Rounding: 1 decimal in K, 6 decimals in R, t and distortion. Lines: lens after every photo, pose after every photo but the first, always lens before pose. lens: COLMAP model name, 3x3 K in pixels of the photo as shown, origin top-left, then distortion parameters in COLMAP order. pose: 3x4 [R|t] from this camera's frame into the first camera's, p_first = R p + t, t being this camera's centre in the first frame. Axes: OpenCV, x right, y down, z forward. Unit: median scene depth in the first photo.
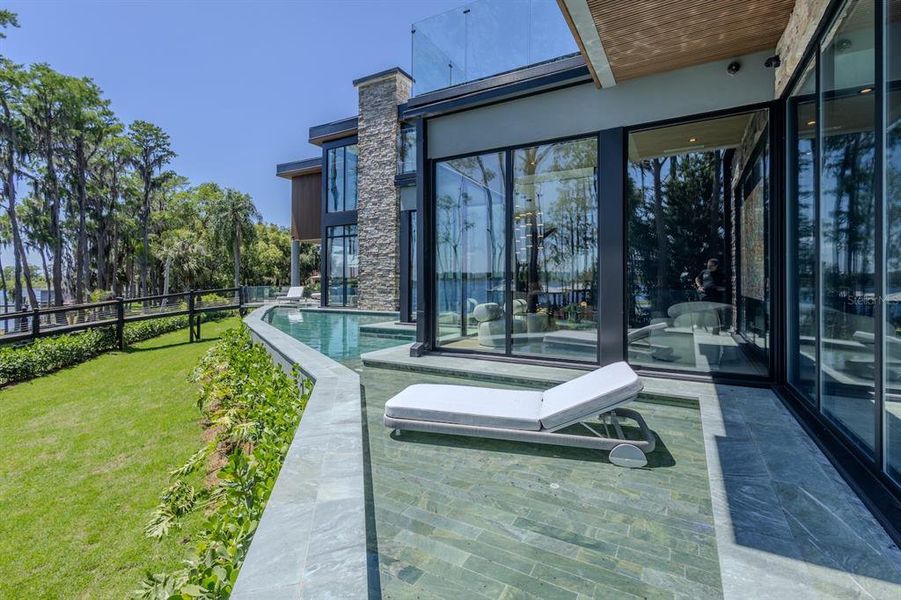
lens RADIAL K [[415.1, 0, 453.6], [0, 415.1, 300.7], [0, 0, 1]] dist [-0.002611, -0.001142]
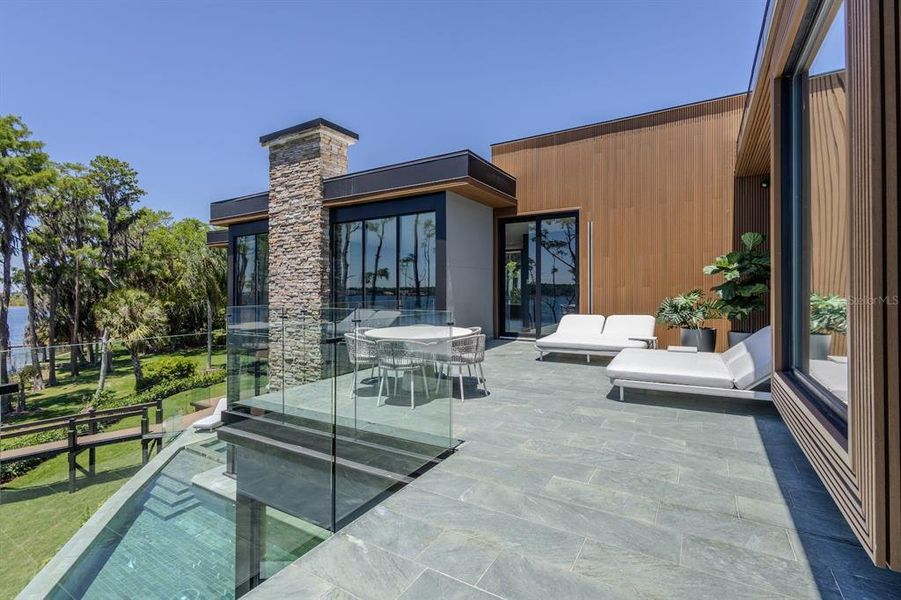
lens RADIAL K [[415.1, 0, 461.1], [0, 415.1, 288.2], [0, 0, 1]] dist [-0.002611, -0.001142]
pose [[0.999540, -0.014947, -0.026380, 0.054676], [0.013690, 0.998791, -0.047207, -0.200815], [0.027054, 0.046824, 0.998537, 0.294659]]
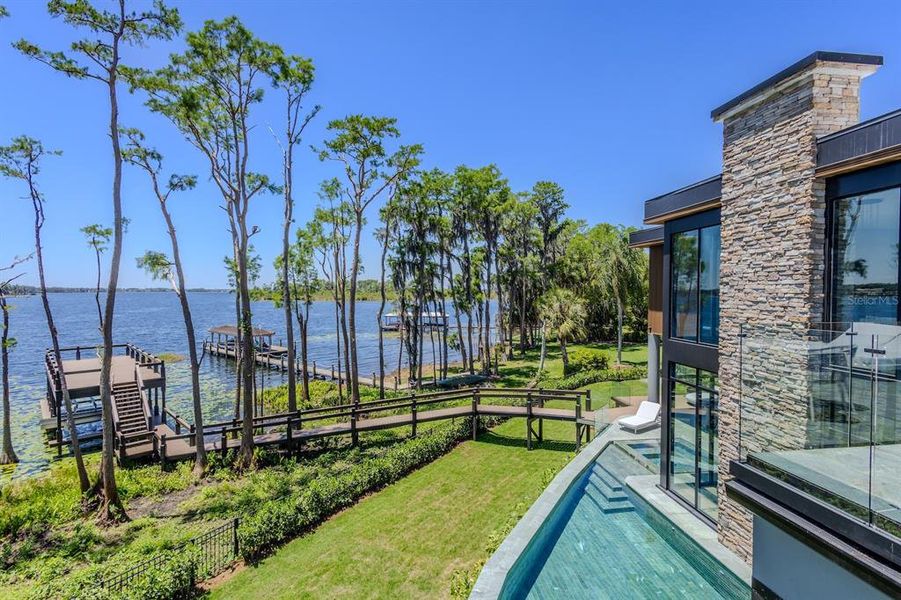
lens RADIAL K [[415.1, 0, 453.2], [0, 415.1, 297.2], [0, 0, 1]] dist [-0.002611, -0.001142]
pose [[0.594922, 0.004719, -0.803769, -0.011132], [-0.027672, 0.999510, -0.014614, -0.207711], [0.803307, 0.030936, 0.594761, 0.322828]]
